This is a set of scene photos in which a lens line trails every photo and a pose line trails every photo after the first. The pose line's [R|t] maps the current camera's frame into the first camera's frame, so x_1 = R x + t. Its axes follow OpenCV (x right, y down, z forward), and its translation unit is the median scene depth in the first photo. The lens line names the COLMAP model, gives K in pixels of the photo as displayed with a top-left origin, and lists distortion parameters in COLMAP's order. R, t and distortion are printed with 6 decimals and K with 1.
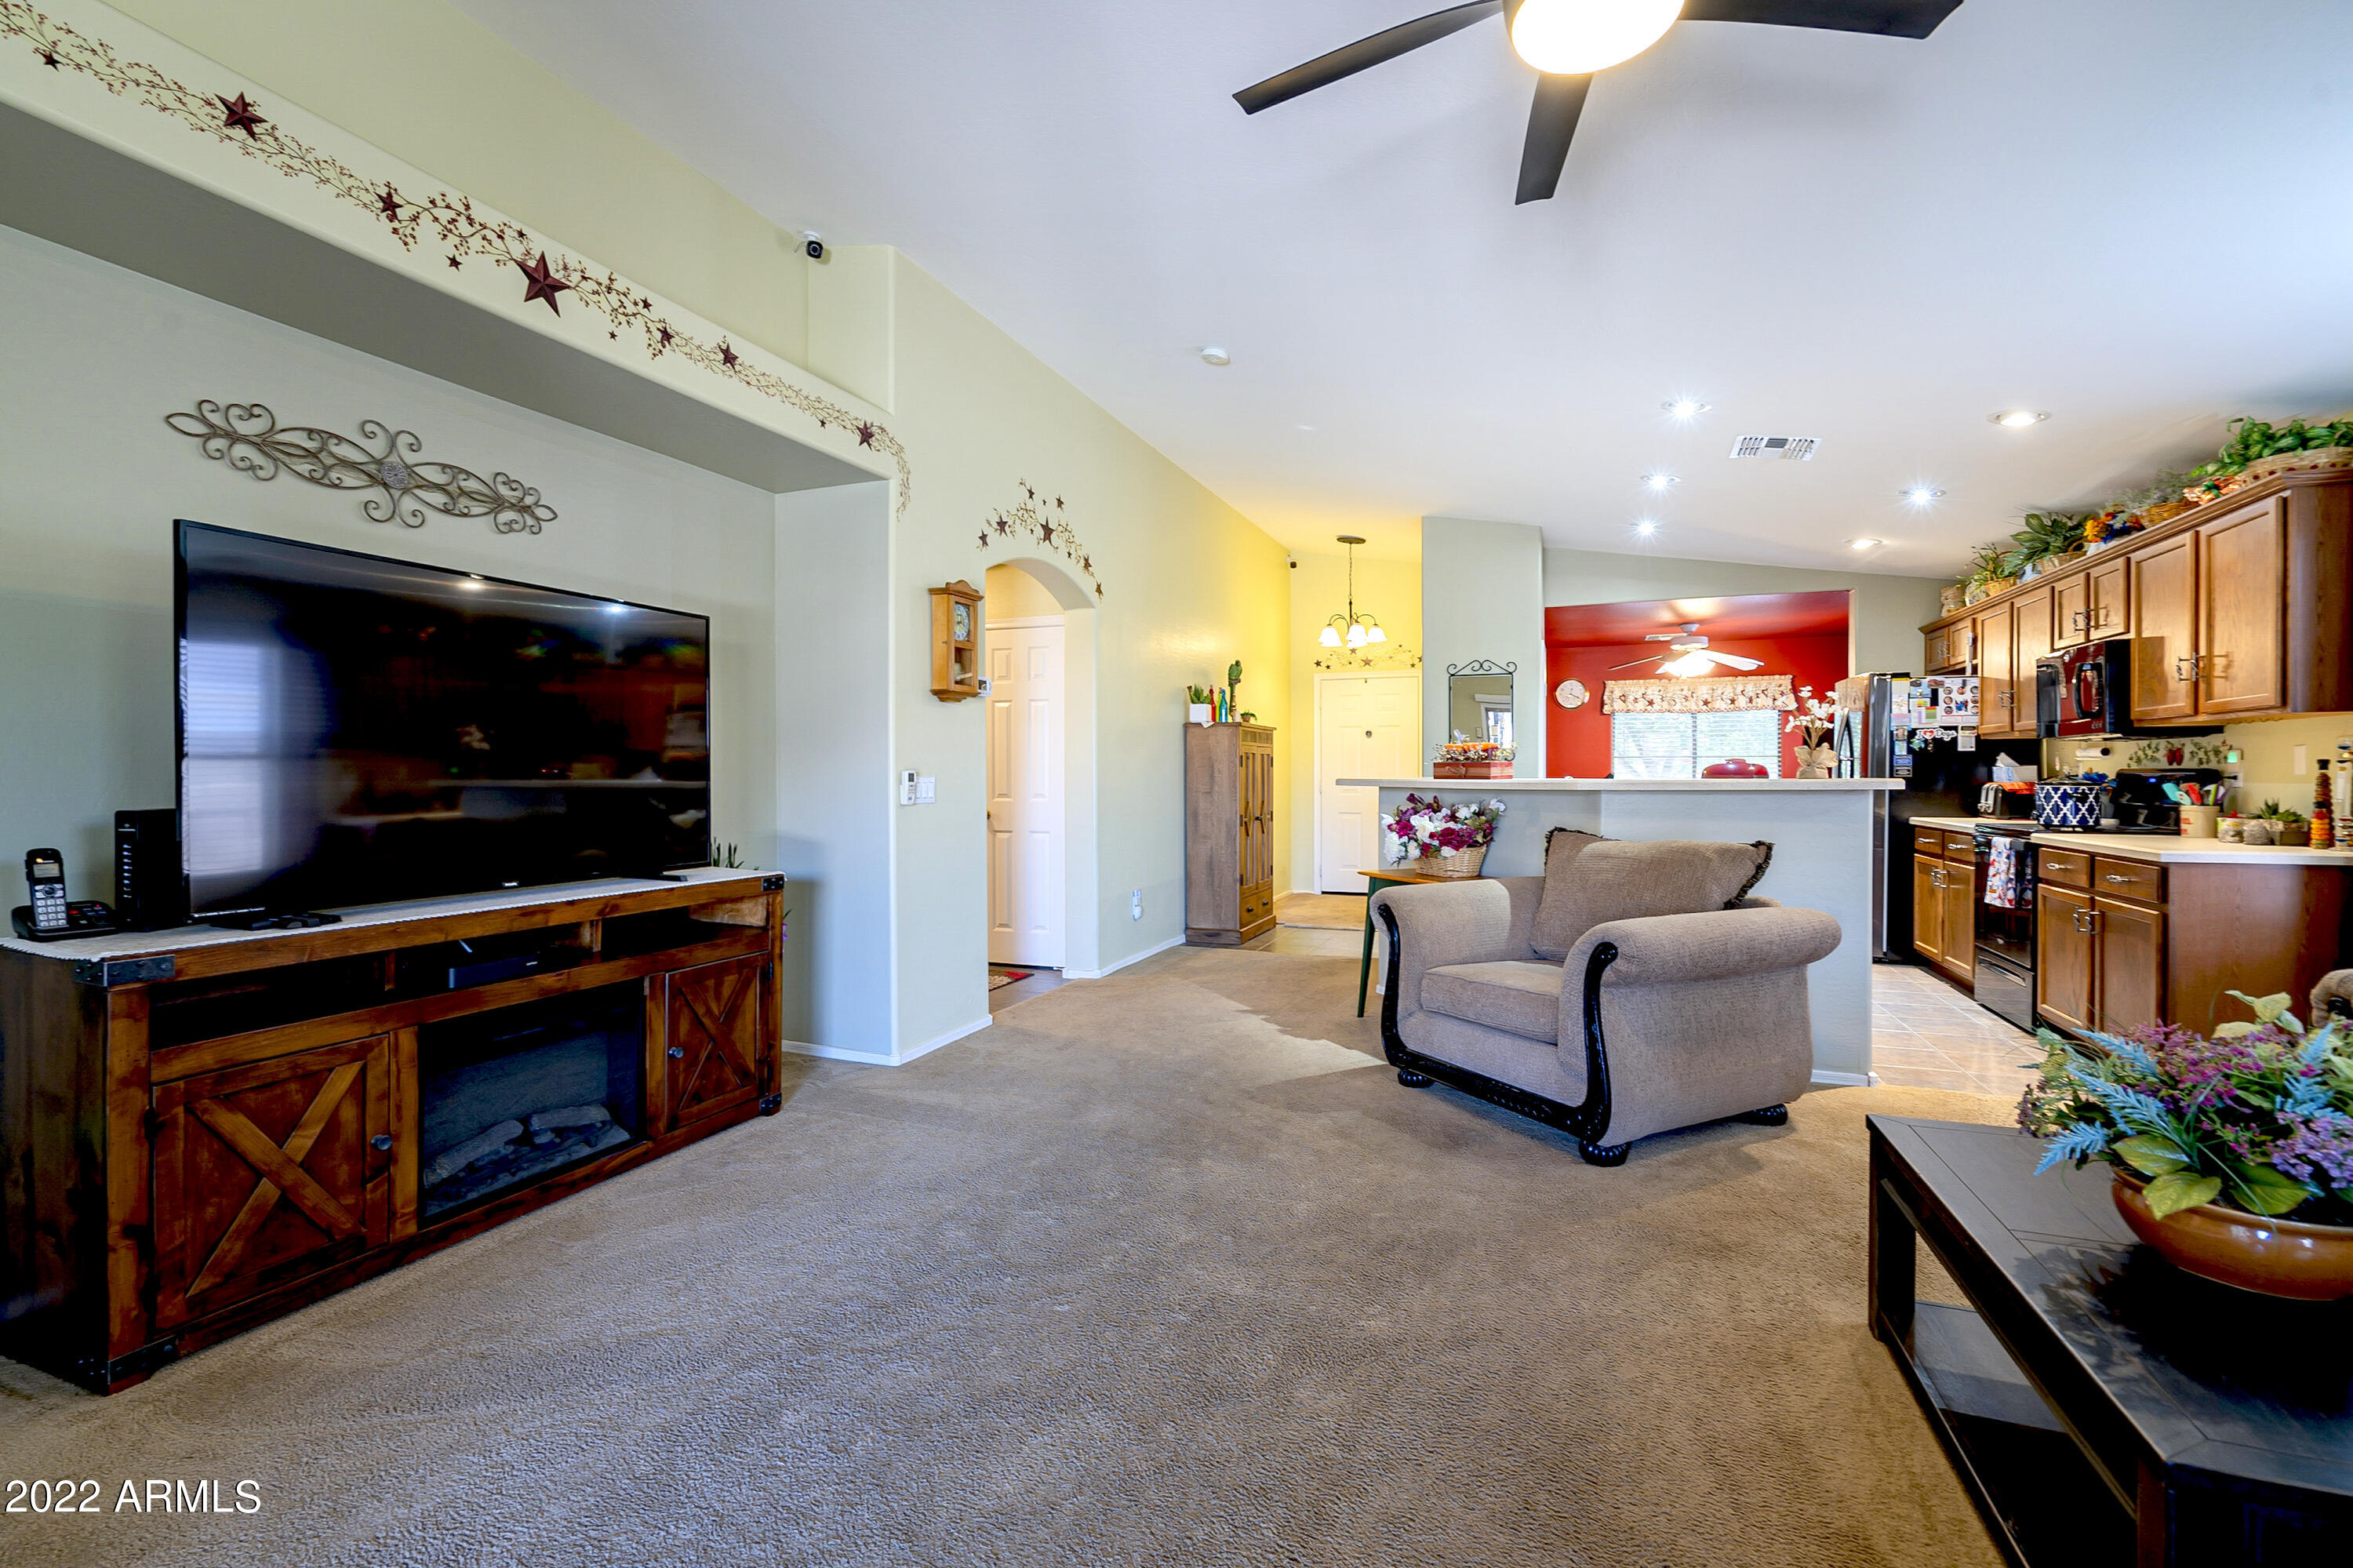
lens RADIAL K [[1058.3, 0, 1162.2], [0, 1058.3, 783.7], [0, 0, 1]] dist [-0.003569, -0.000025]
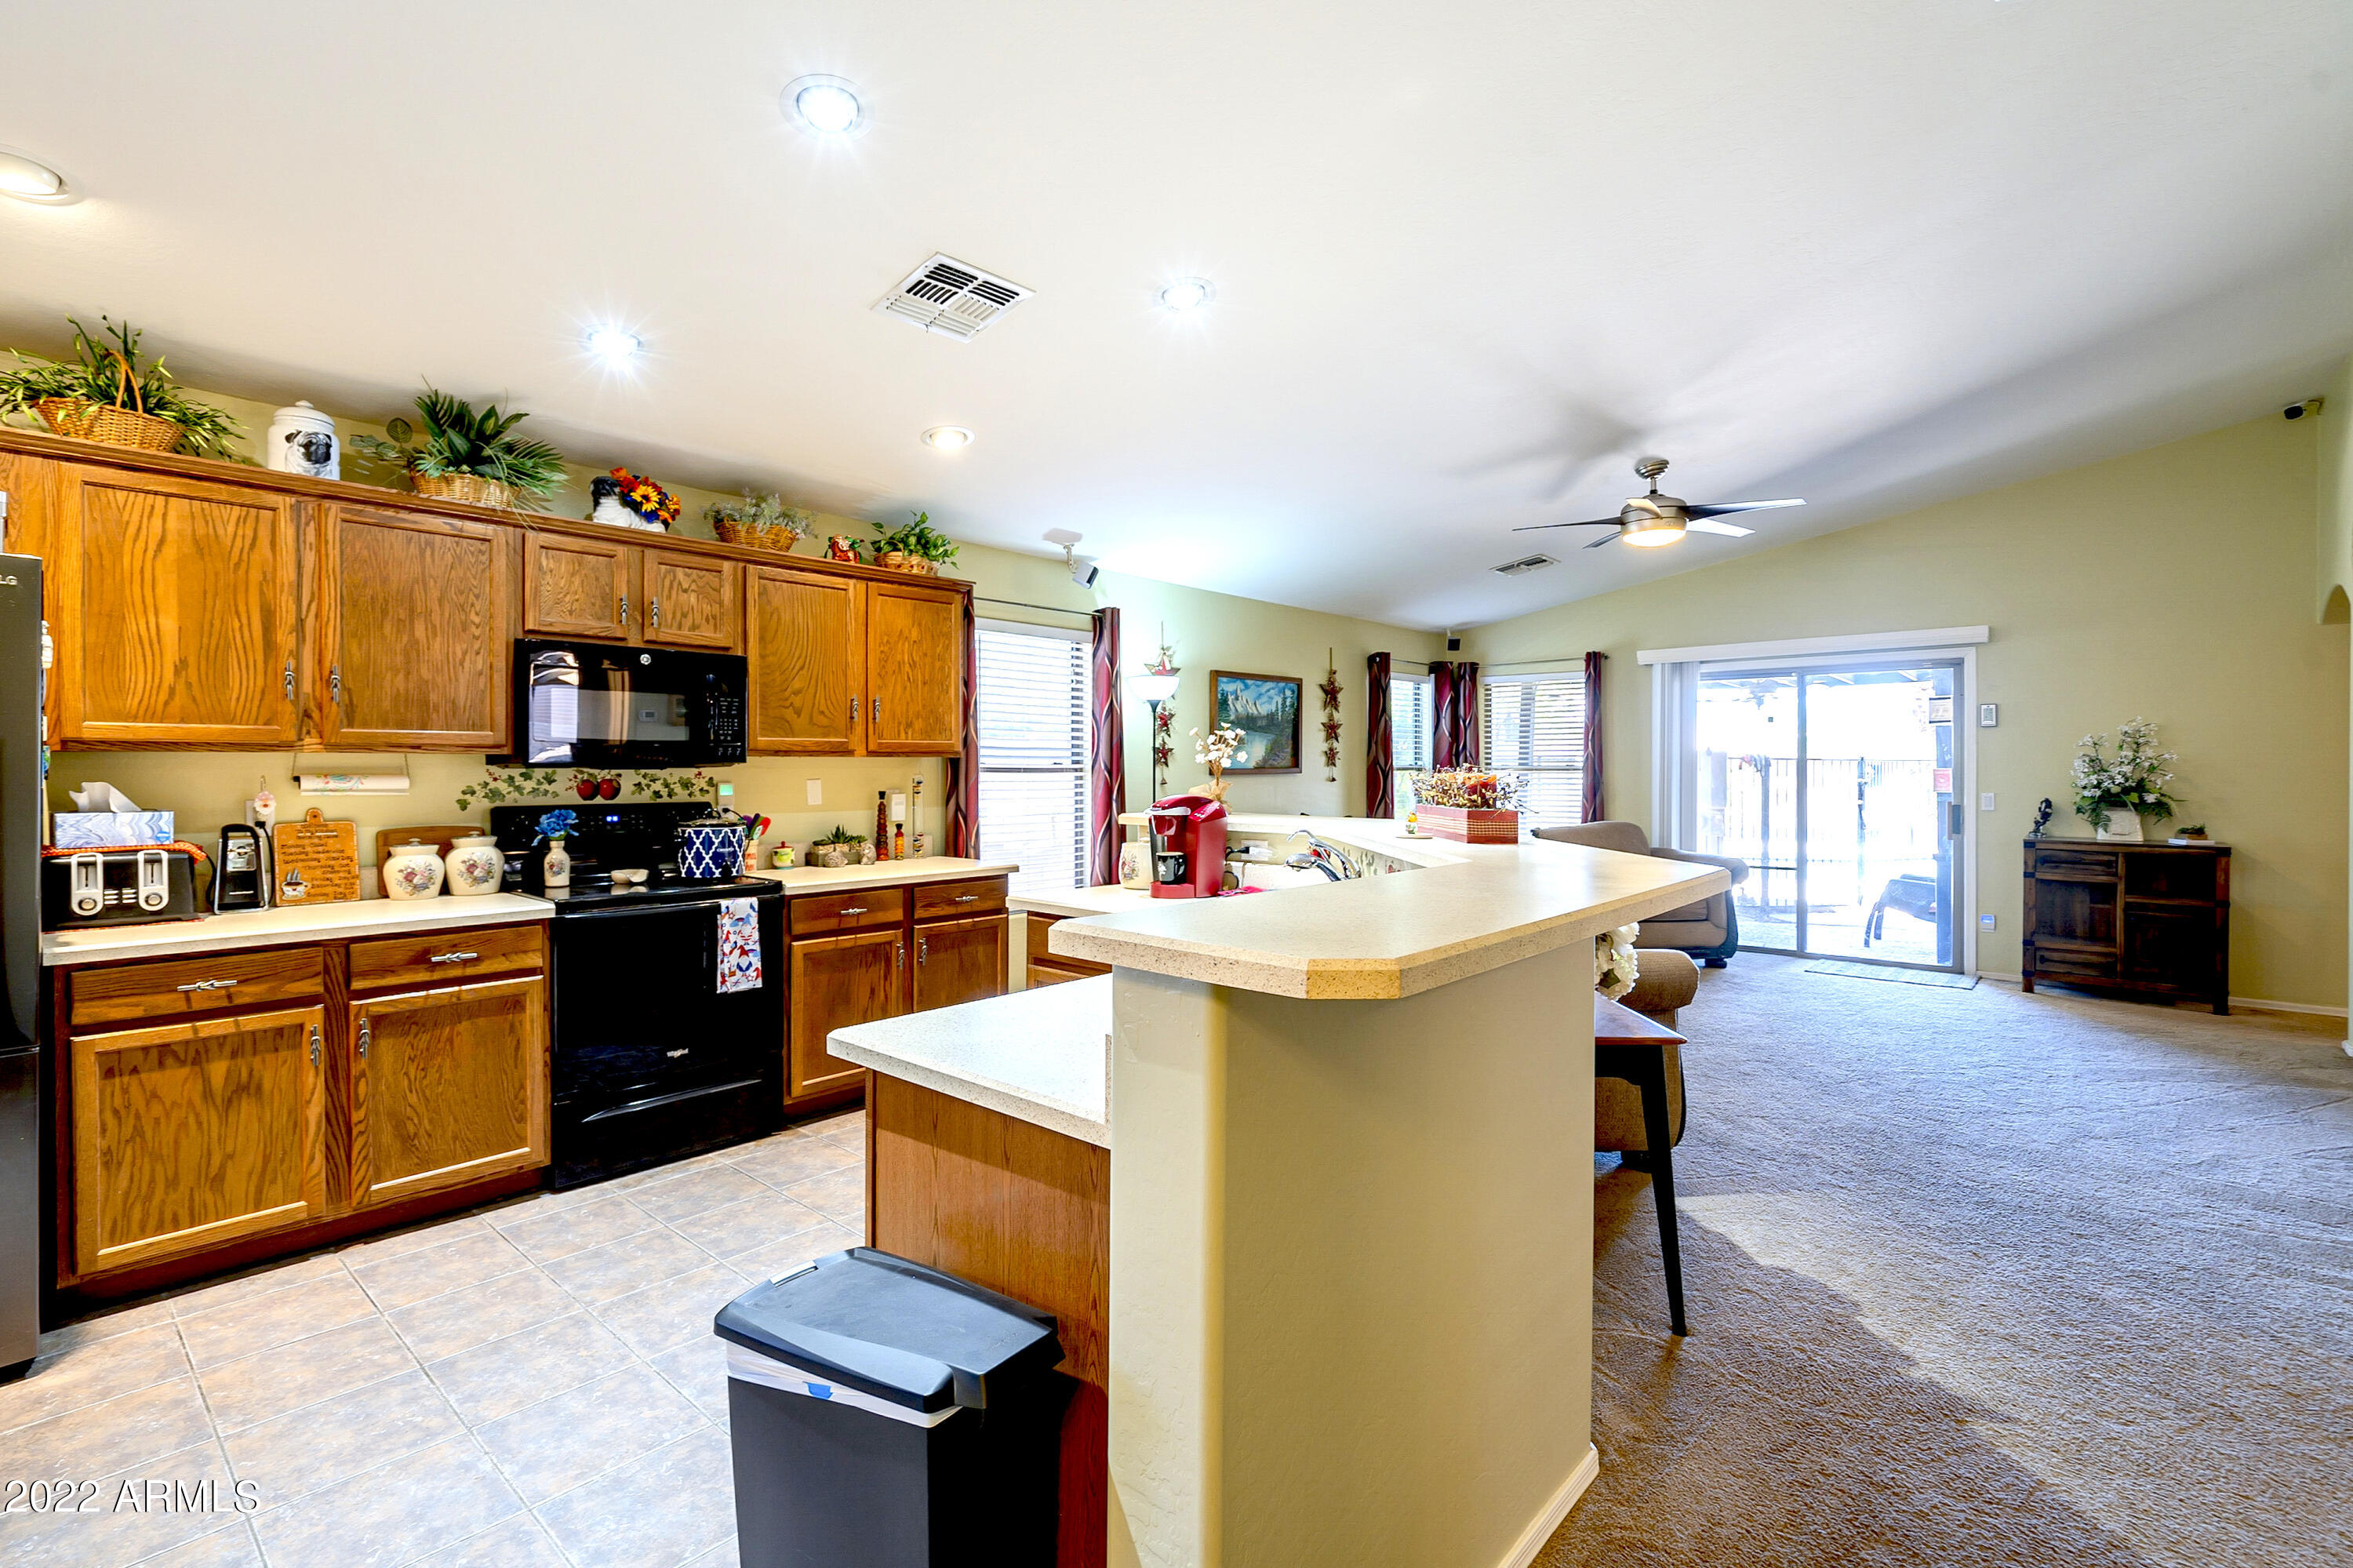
lens RADIAL K [[1058.3, 0, 1162.2], [0, 1058.3, 783.7], [0, 0, 1]] dist [-0.003569, -0.000025]
pose [[-0.935066, -0.004701, 0.354443, 0.314565], [0.004664, 0.999662, 0.025563, -0.061228], [-0.354444, 0.025556, -0.934728, 2.005322]]
